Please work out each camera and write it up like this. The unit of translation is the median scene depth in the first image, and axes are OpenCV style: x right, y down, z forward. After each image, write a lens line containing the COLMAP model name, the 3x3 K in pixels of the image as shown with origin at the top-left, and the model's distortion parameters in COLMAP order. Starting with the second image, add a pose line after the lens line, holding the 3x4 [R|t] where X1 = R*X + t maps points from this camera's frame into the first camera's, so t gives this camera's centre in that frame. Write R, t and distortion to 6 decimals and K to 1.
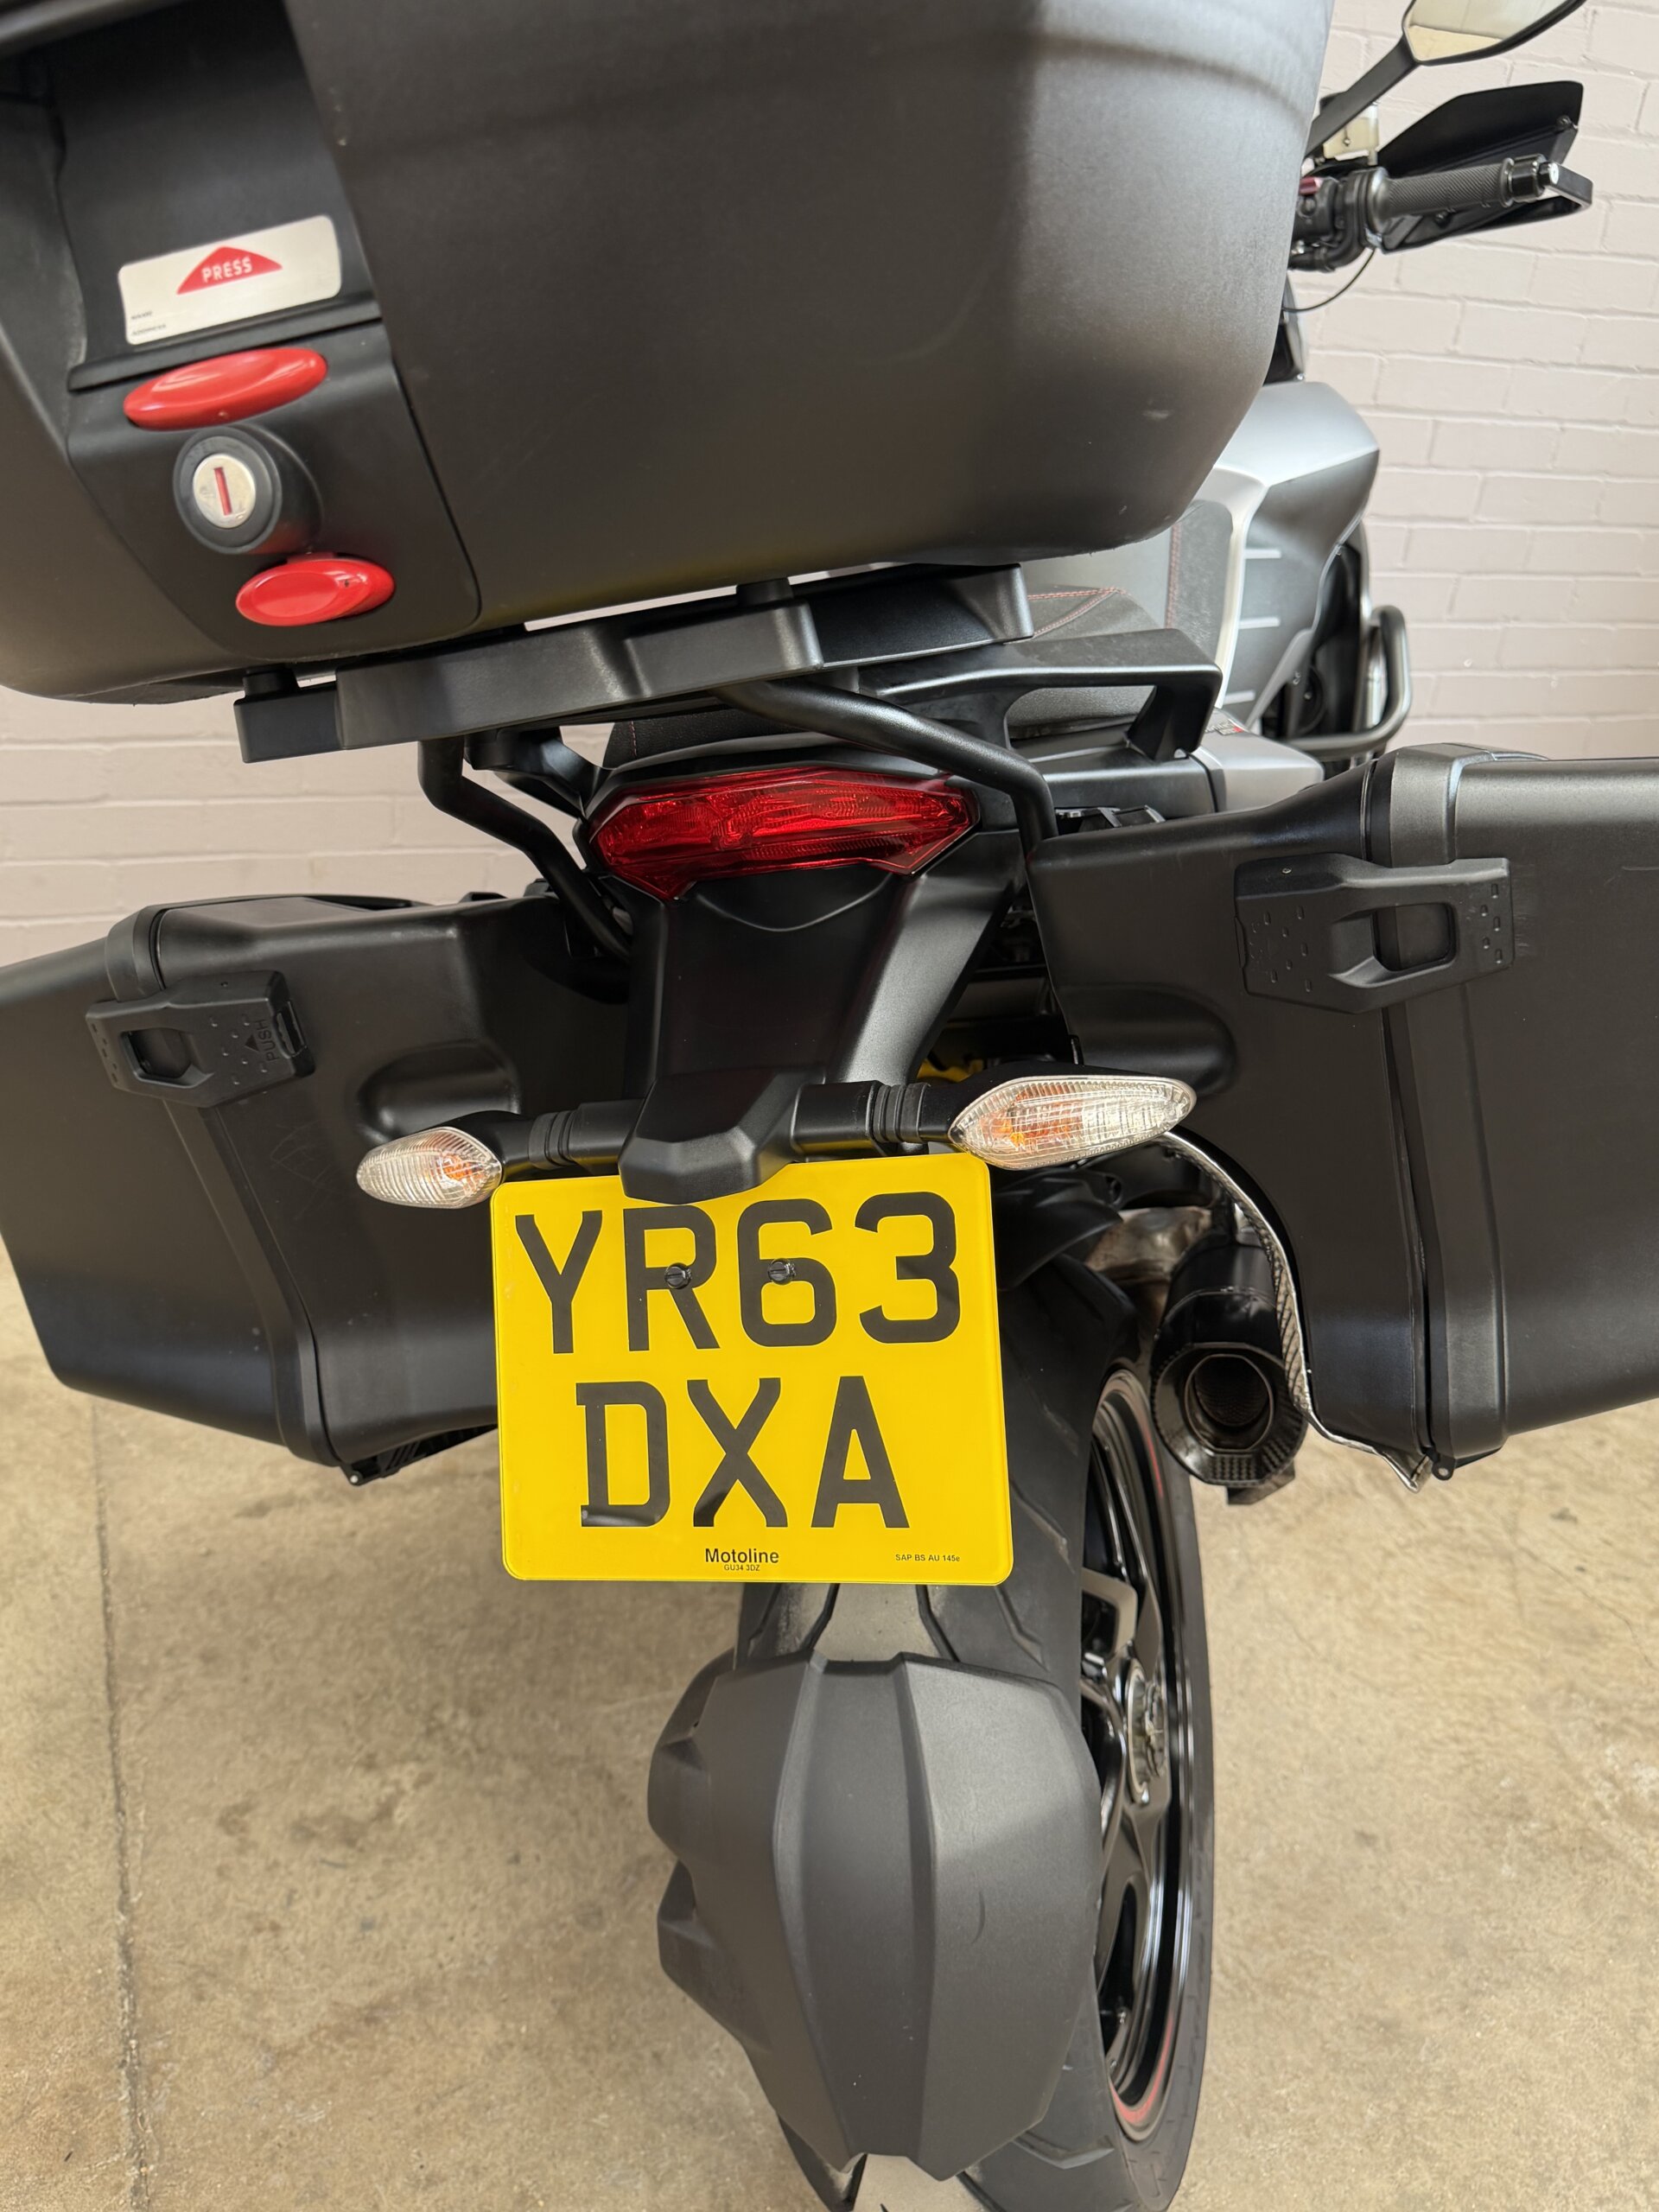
lens RADIAL K [[1822.2, 0, 838.2], [0, 1822.2, 1110.7], [0, 0, 1]] dist [0.000346, -0.008469]
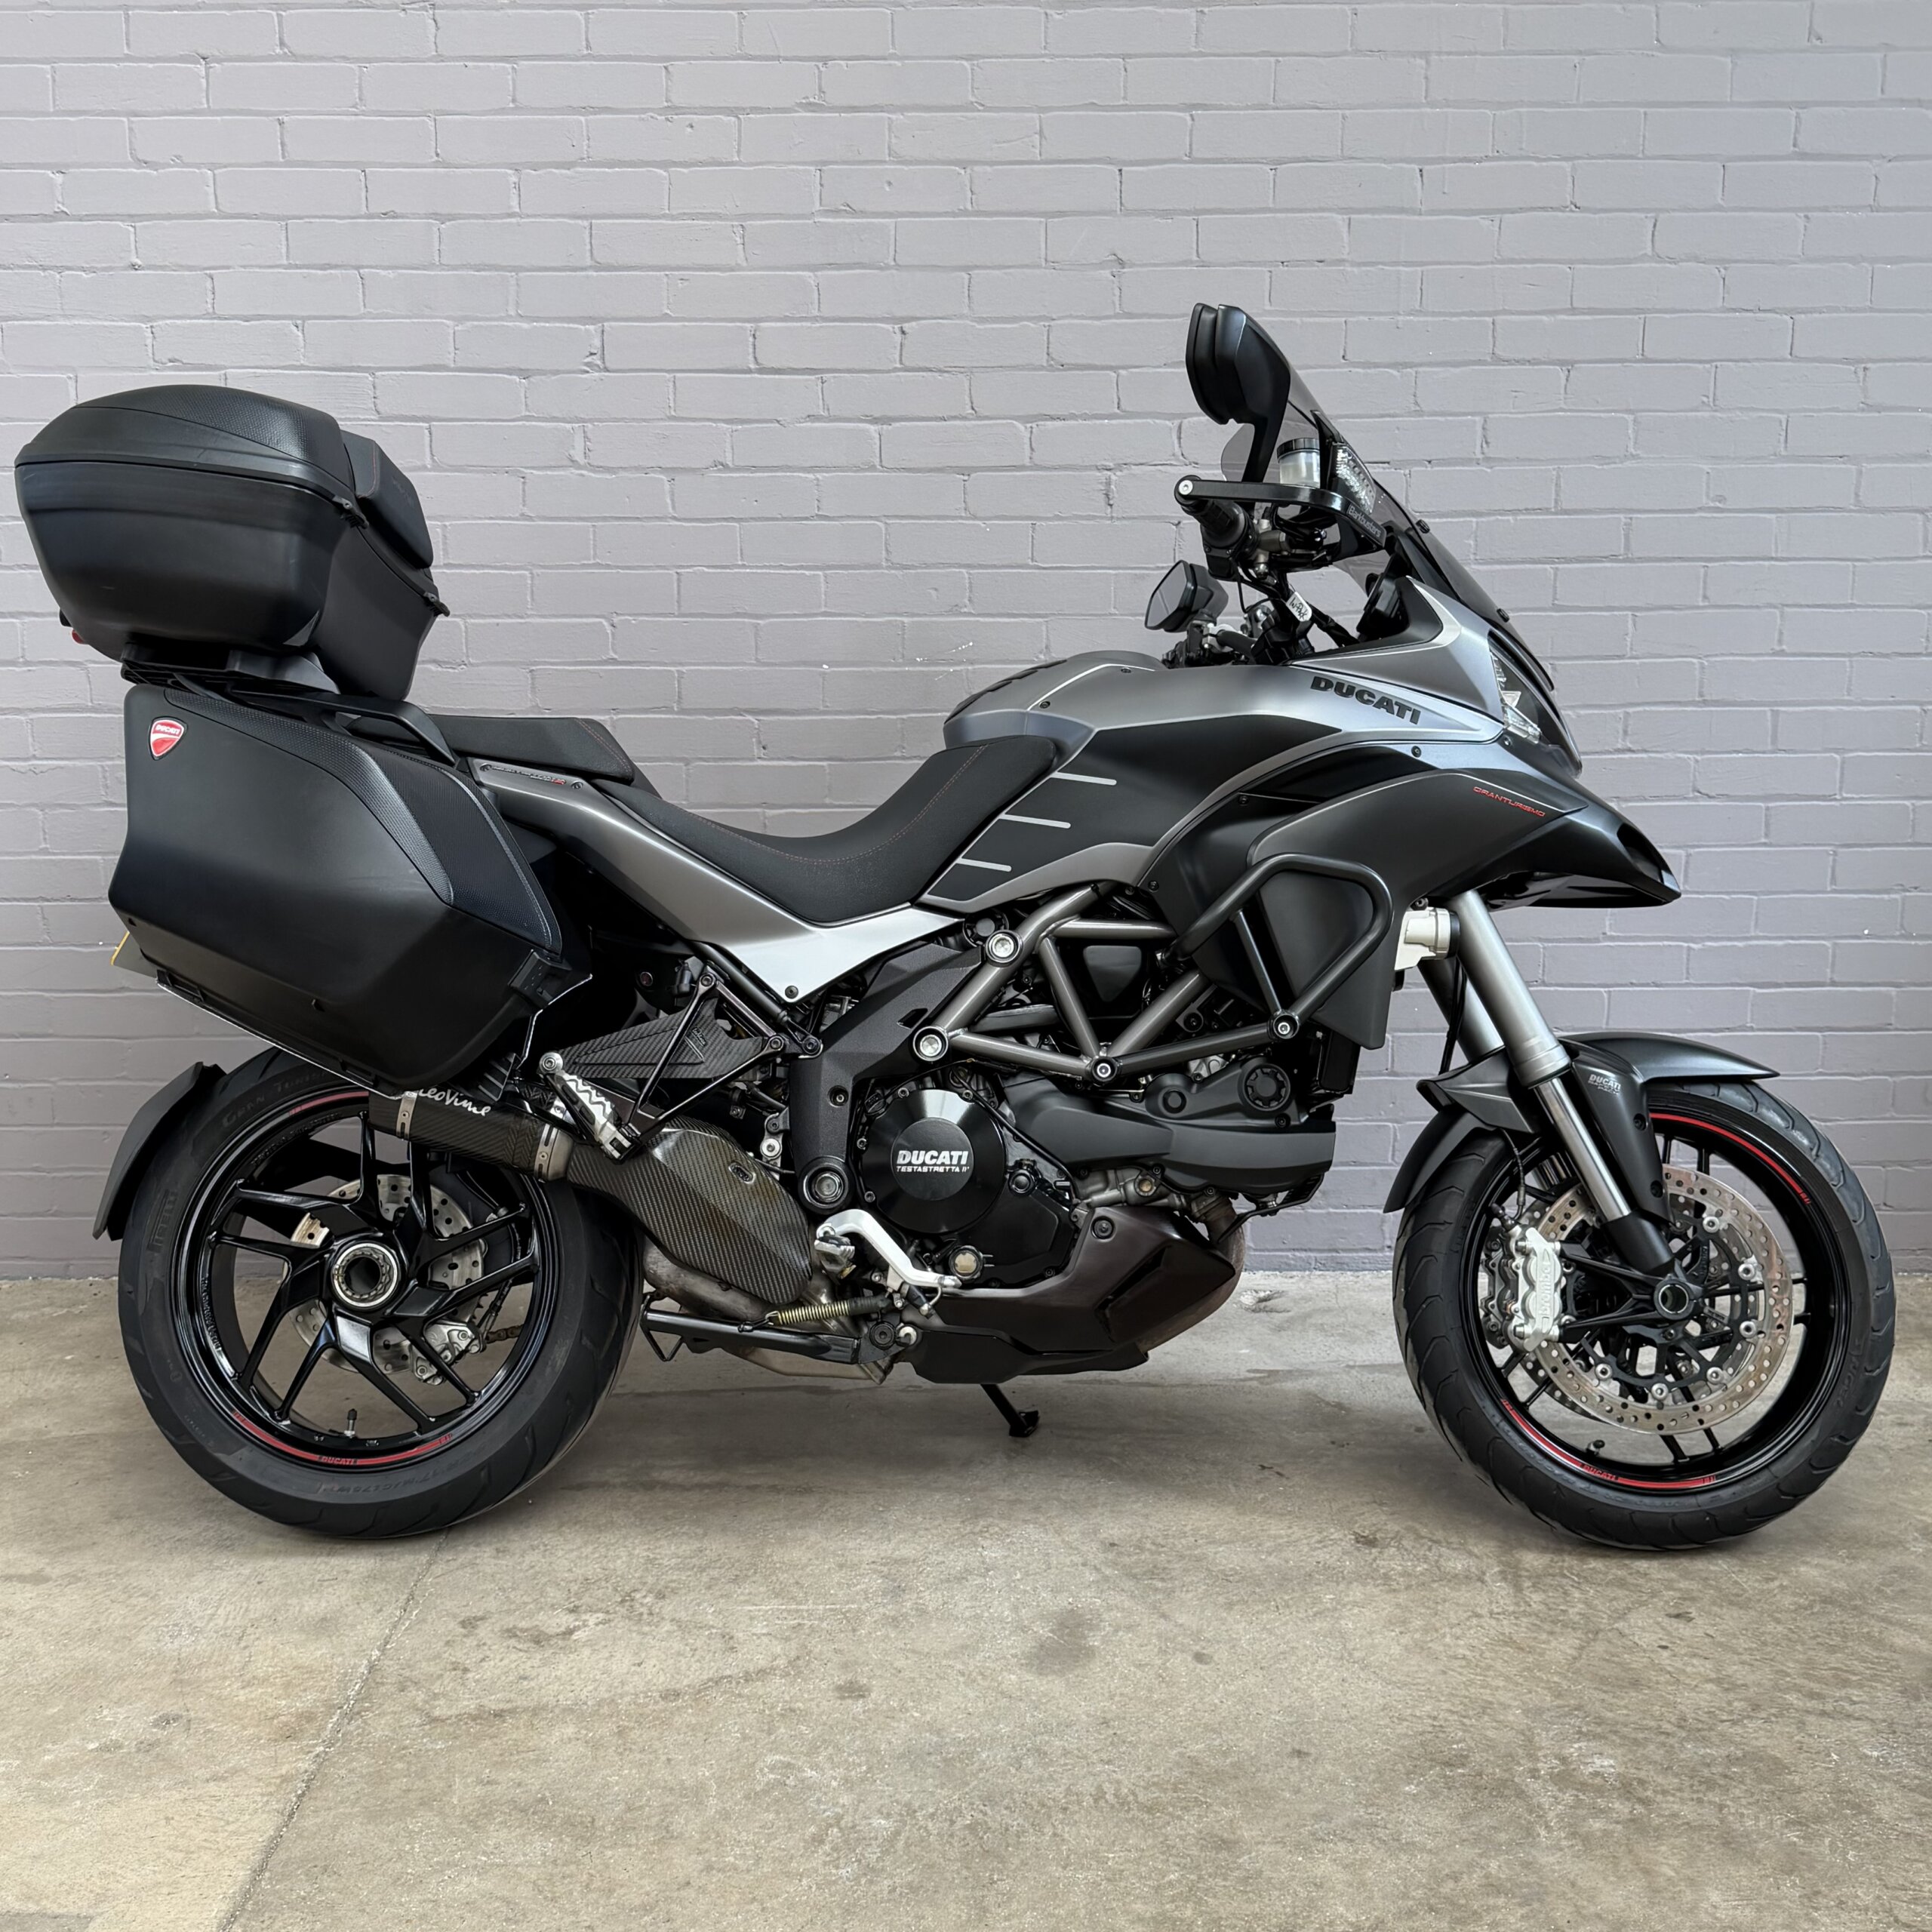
lens RADIAL K [[2152.0, 0, 963.5], [0, 2152.0, 966.7], [0, 0, 1]] dist [0.199116, -0.457517]
pose [[0.927000, -0.036270, -0.373304, 0.614492], [-0.087743, 0.946722, -0.309870, 0.363811], [0.364654, 0.320004, 0.874428, -0.465328]]
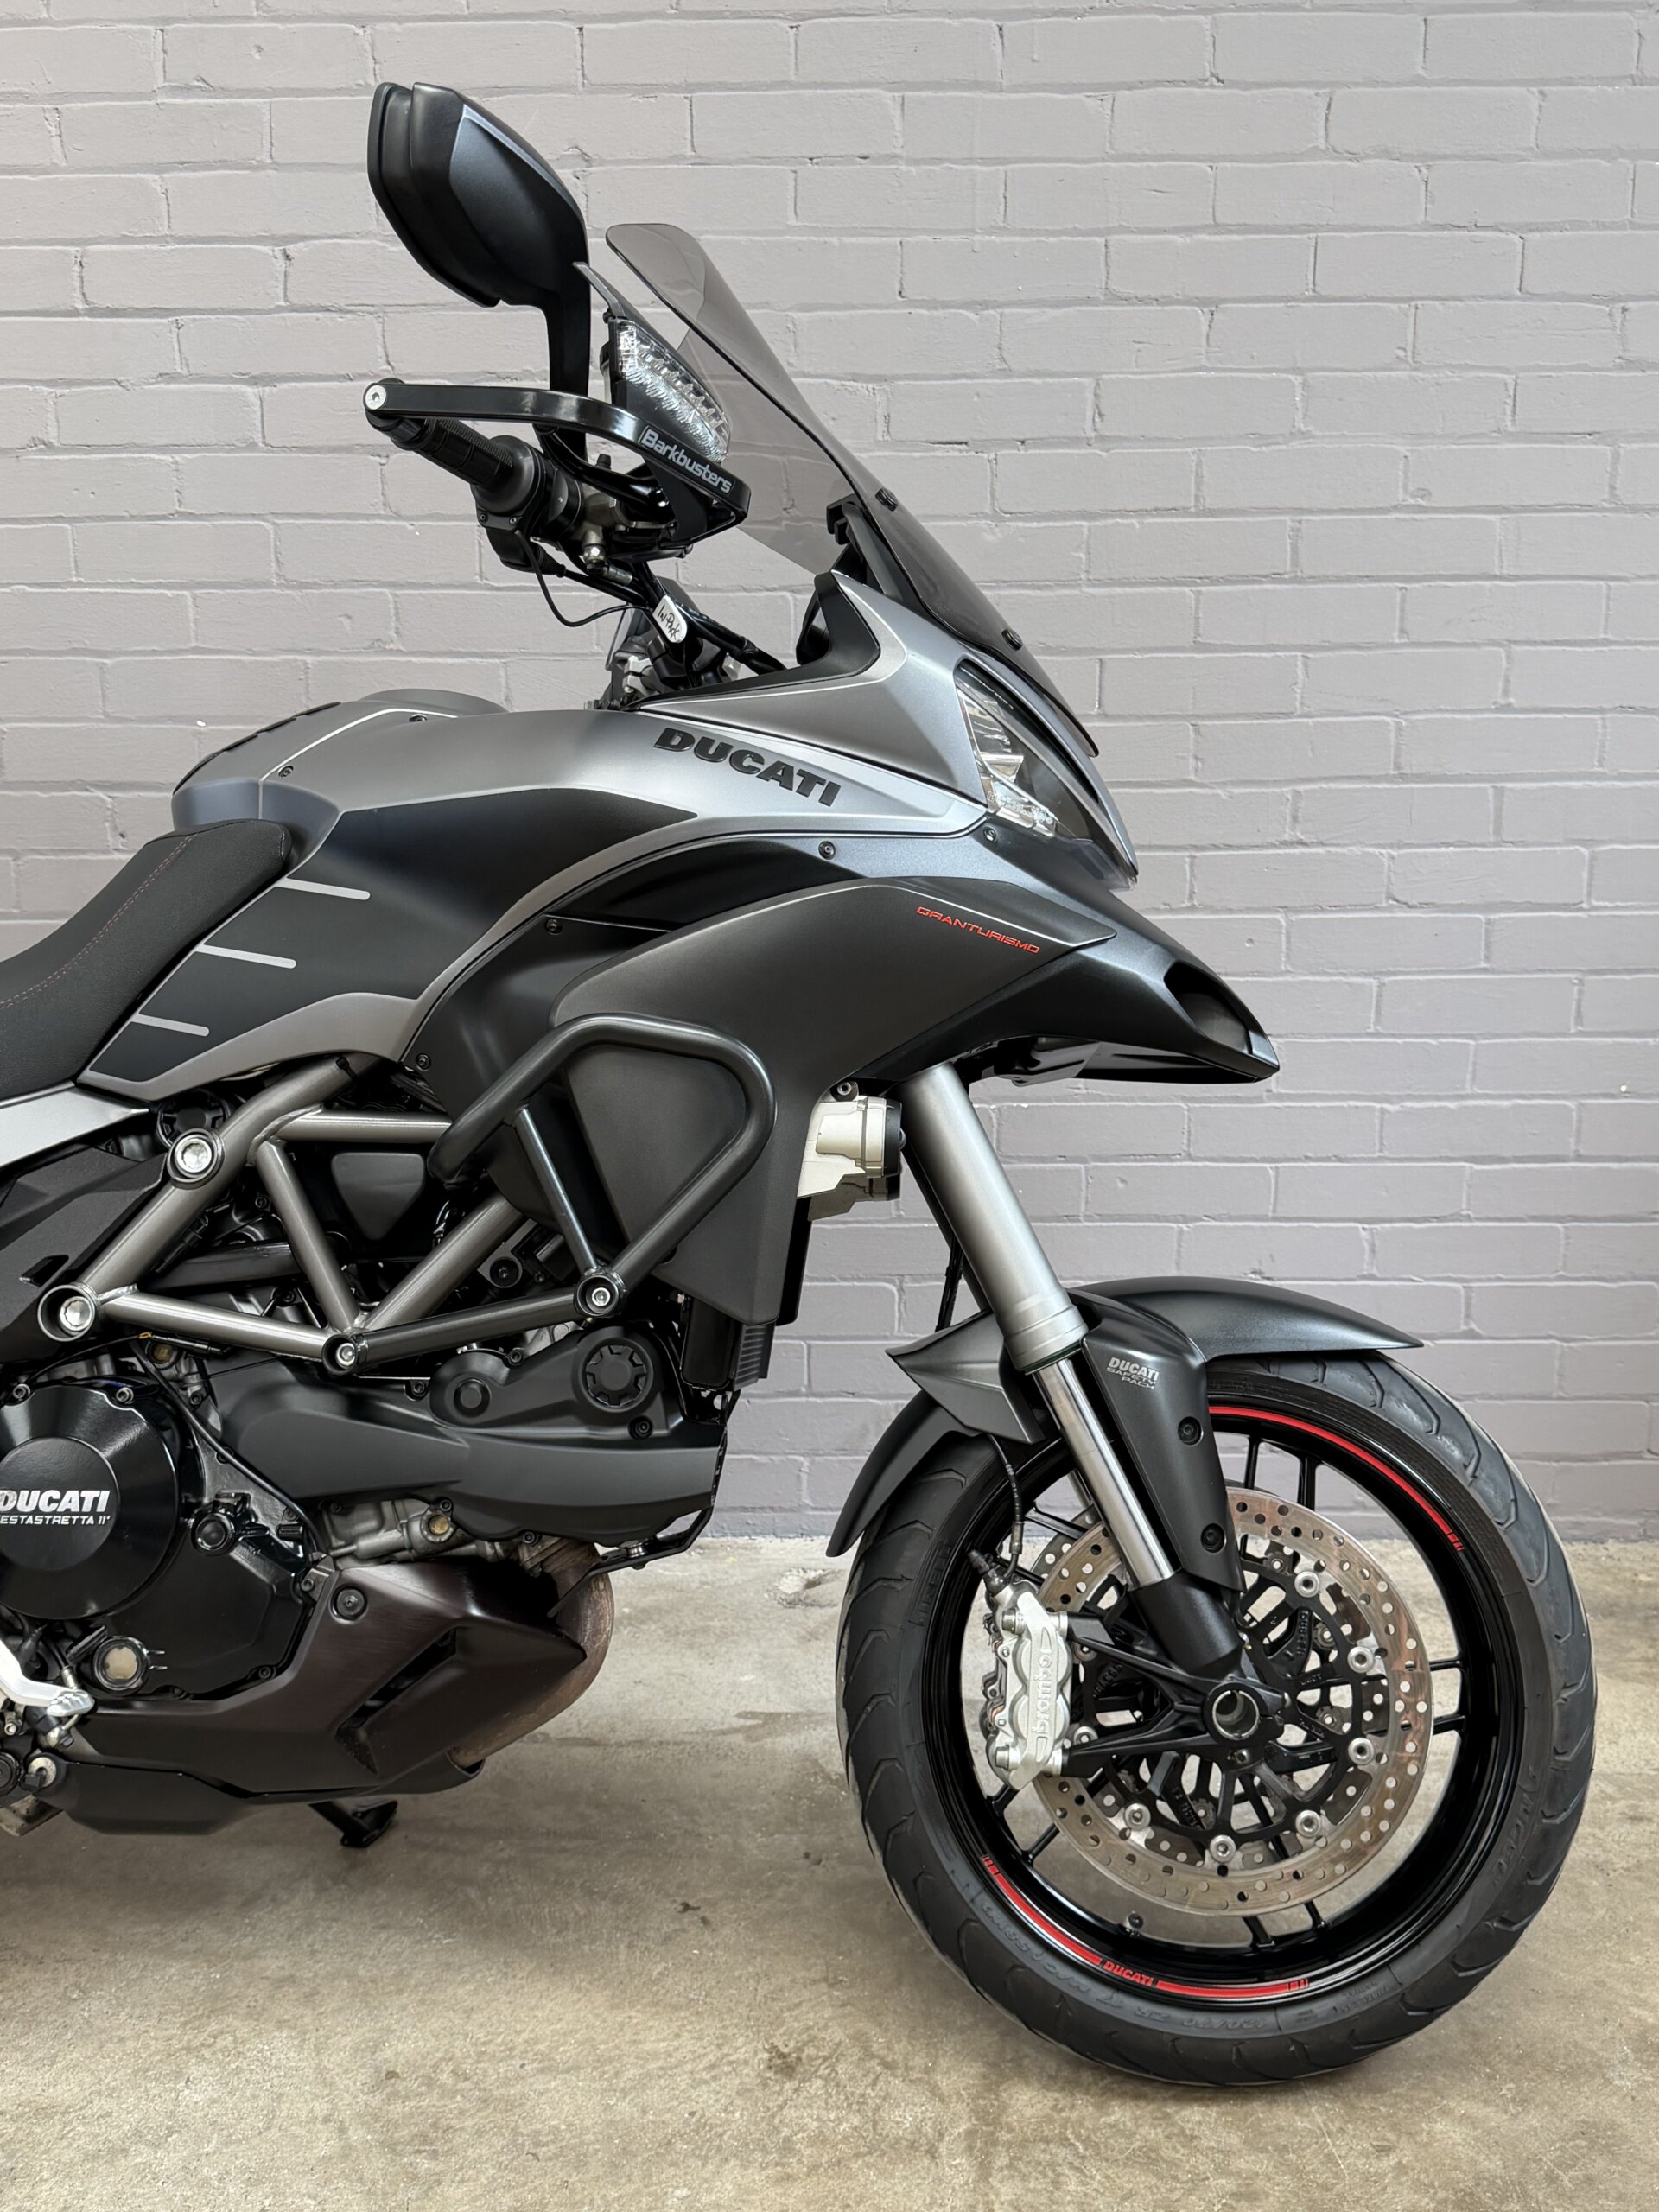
lens RADIAL K [[2137.3, 0, 823.3], [0, 2137.3, 1107.7], [0, 0, 1]] dist [0.114512, -0.219351]
pose [[0.921797, -0.025346, -0.386843, 0.707815], [-0.091999, 0.955053, -0.281796, 0.081736], [0.376598, 0.295348, 0.878034, 0.169459]]
